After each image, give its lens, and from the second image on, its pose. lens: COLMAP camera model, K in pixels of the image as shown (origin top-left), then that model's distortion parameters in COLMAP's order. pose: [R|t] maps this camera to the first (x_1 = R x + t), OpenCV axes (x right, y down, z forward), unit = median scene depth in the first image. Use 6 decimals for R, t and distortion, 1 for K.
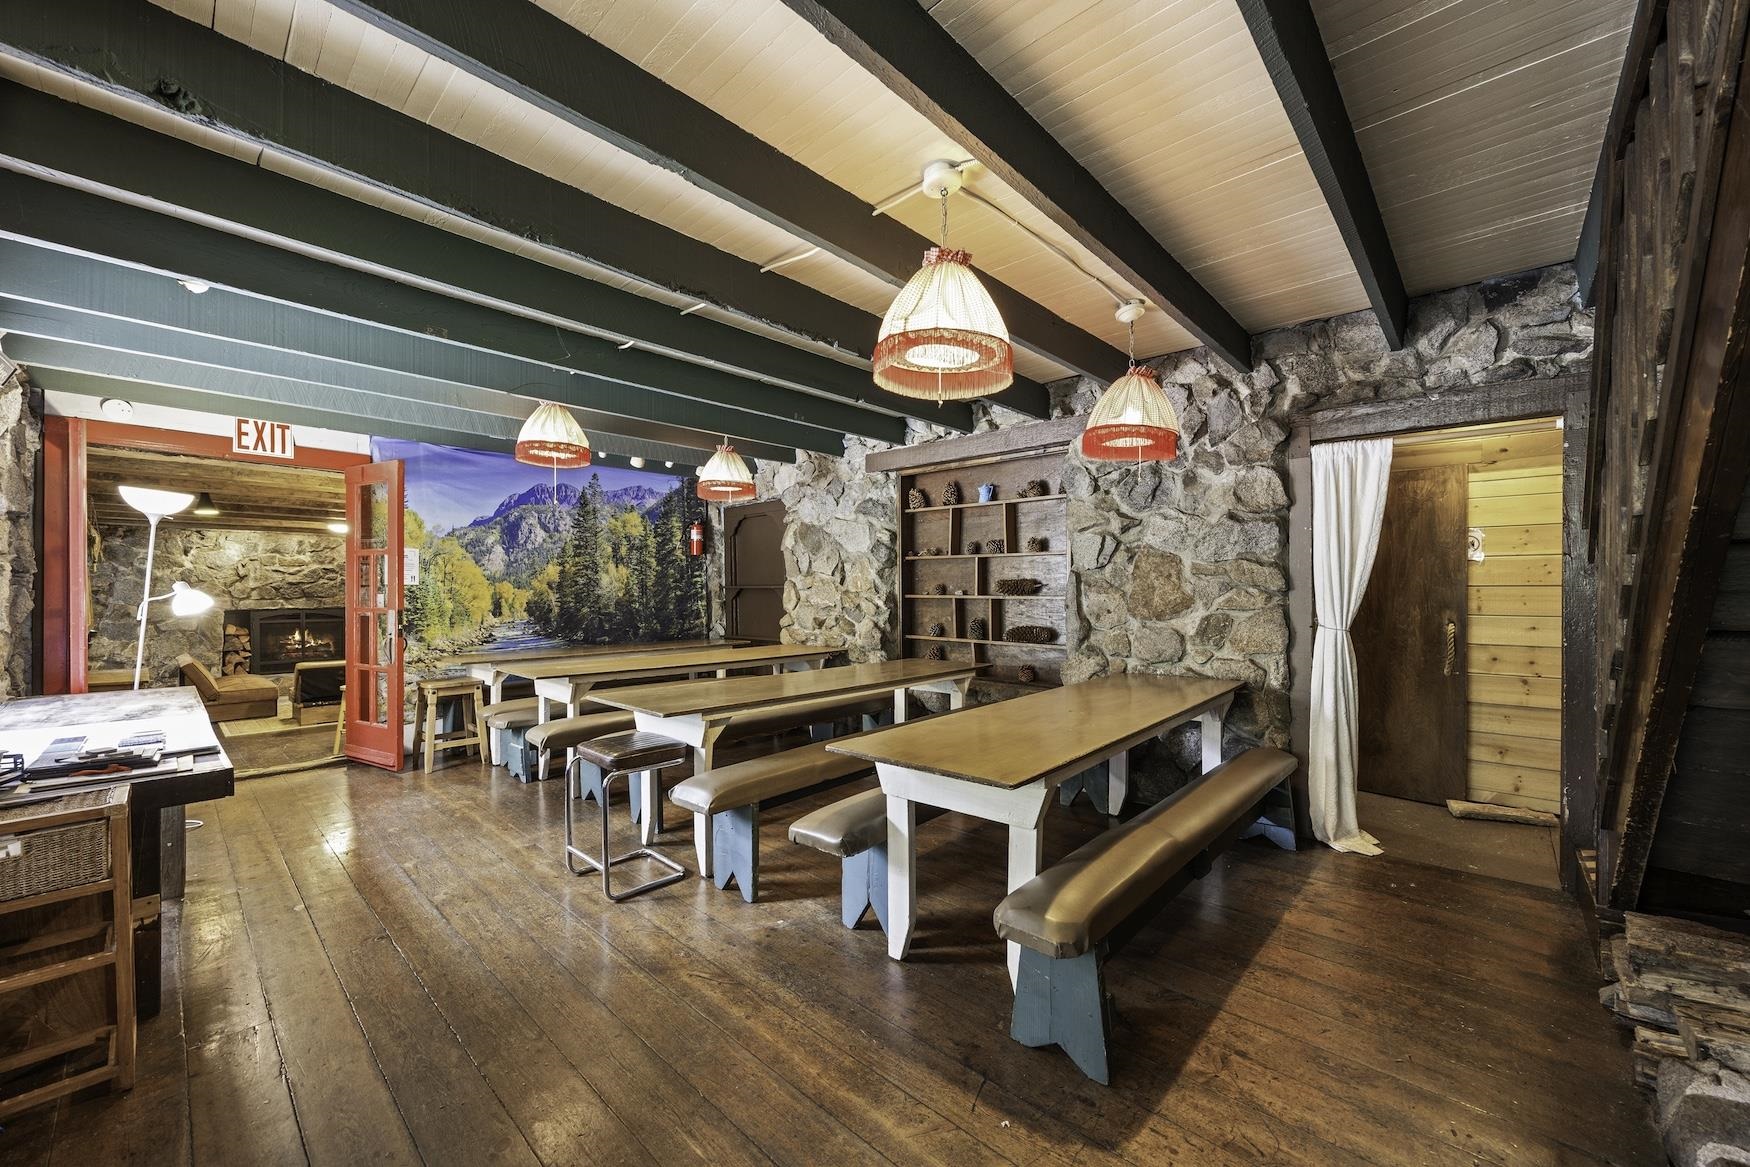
lens RADIAL K [[672.5, 0, 857.1], [0, 672.5, 598.6], [0, 0, 1]] dist [-0.001803, -0.000110]
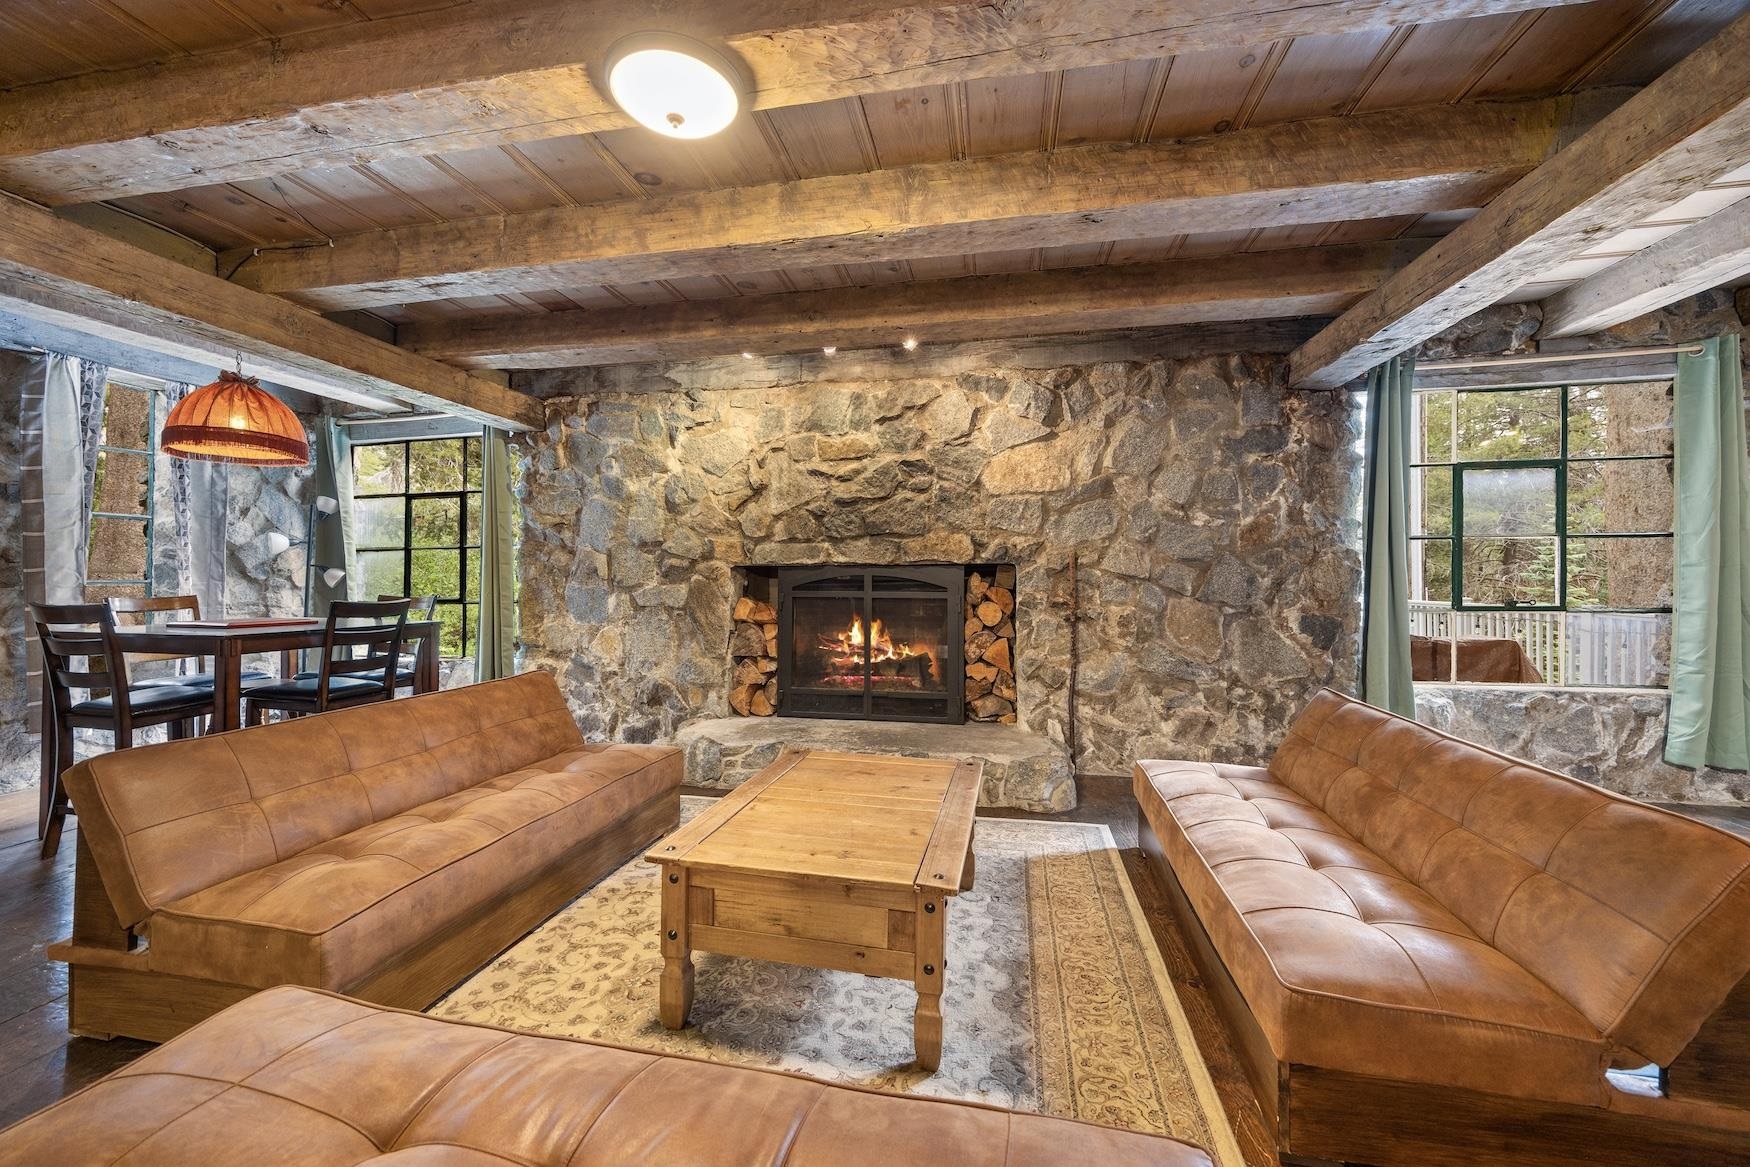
lens RADIAL K [[672.5, 0, 872.4], [0, 672.5, 575.8], [0, 0, 1]] dist [-0.001803, -0.000110]
pose [[0.531911, 0.005719, -0.846781, -0.548584], [-0.009105, 0.999958, 0.001035, 0.024754], [0.846751, 0.007159, 0.531941, 0.903369]]
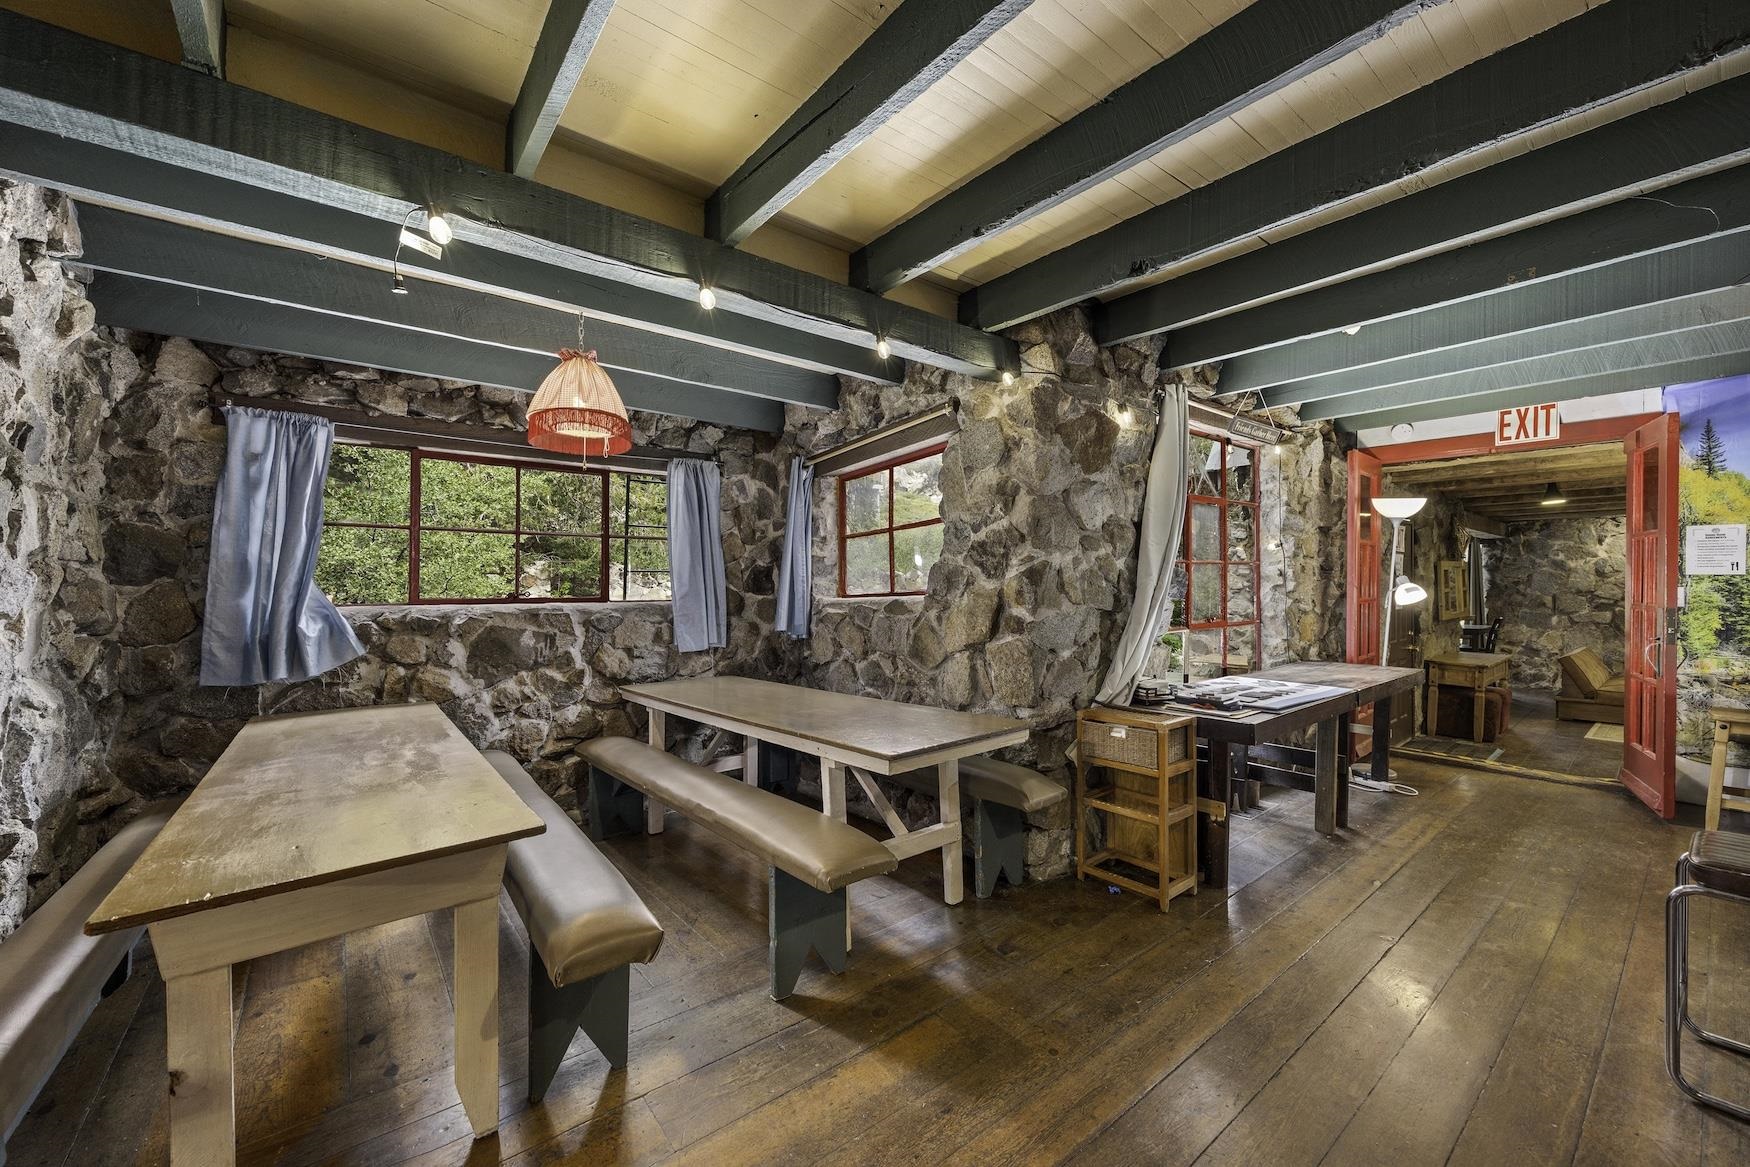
lens RADIAL K [[672.5, 0, 866.7], [0, 672.5, 582.4], [0, 0, 1]] dist [-0.001803, -0.000110]
pose [[-0.146295, -0.000738, -0.989241, 0.105743], [-0.007098, 0.999975, 0.000304, -0.003329], [0.989216, 0.007066, -0.146296, 0.107453]]
